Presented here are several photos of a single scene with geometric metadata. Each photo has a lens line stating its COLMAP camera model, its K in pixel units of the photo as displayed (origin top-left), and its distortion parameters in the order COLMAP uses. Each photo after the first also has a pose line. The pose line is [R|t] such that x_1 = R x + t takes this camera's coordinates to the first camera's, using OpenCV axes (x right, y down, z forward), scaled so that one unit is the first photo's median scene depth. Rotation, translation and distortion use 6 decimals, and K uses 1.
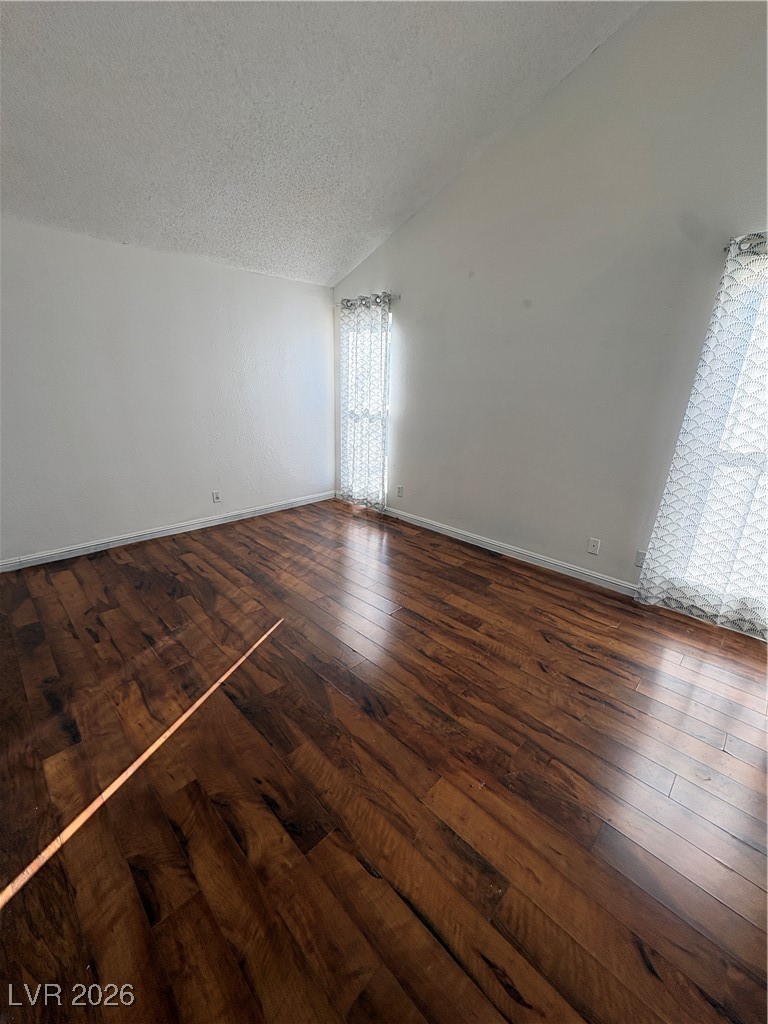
lens RADIAL K [[407.4, 0, 383.9], [0, 407.4, 512.3], [0, 0, 1]] dist [-0.002436, -0.000018]
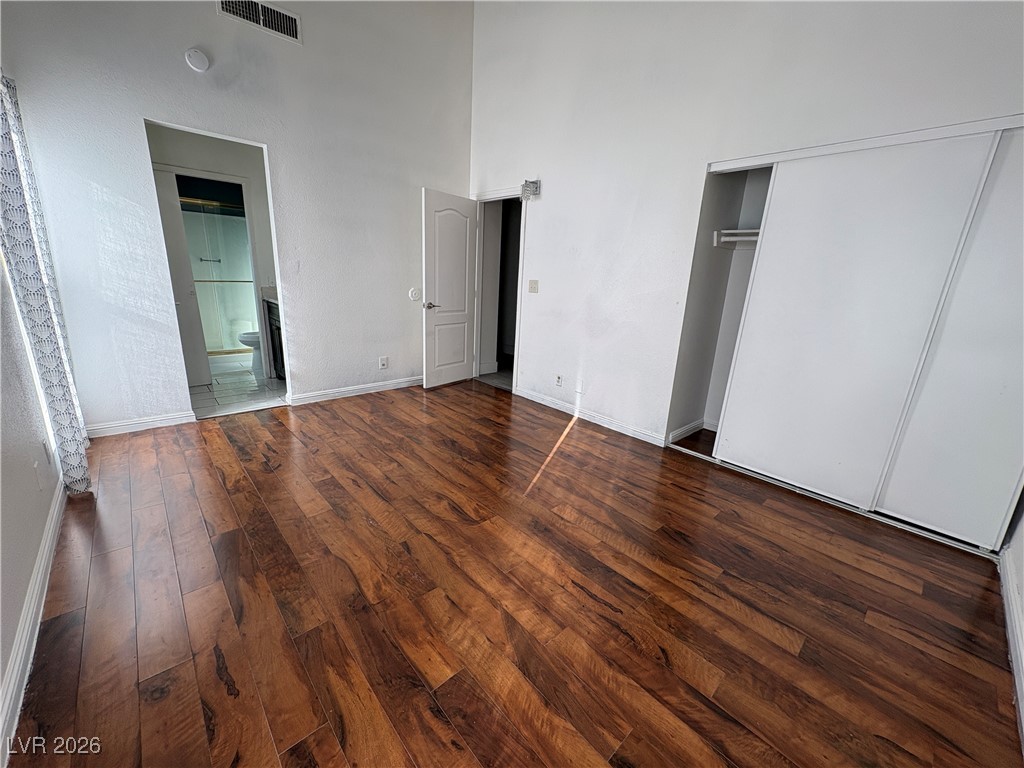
lens RADIAL K [[407.4, 0, 514.5], [0, 407.4, 381.4], [0, 0, 1]] dist [-0.002436, -0.000018]
pose [[-0.996332, -0.082859, 0.021357, -0.243963], [-0.058316, 0.840185, 0.539155, -0.521073], [-0.062618, 0.535932, -0.841936, 1.813002]]
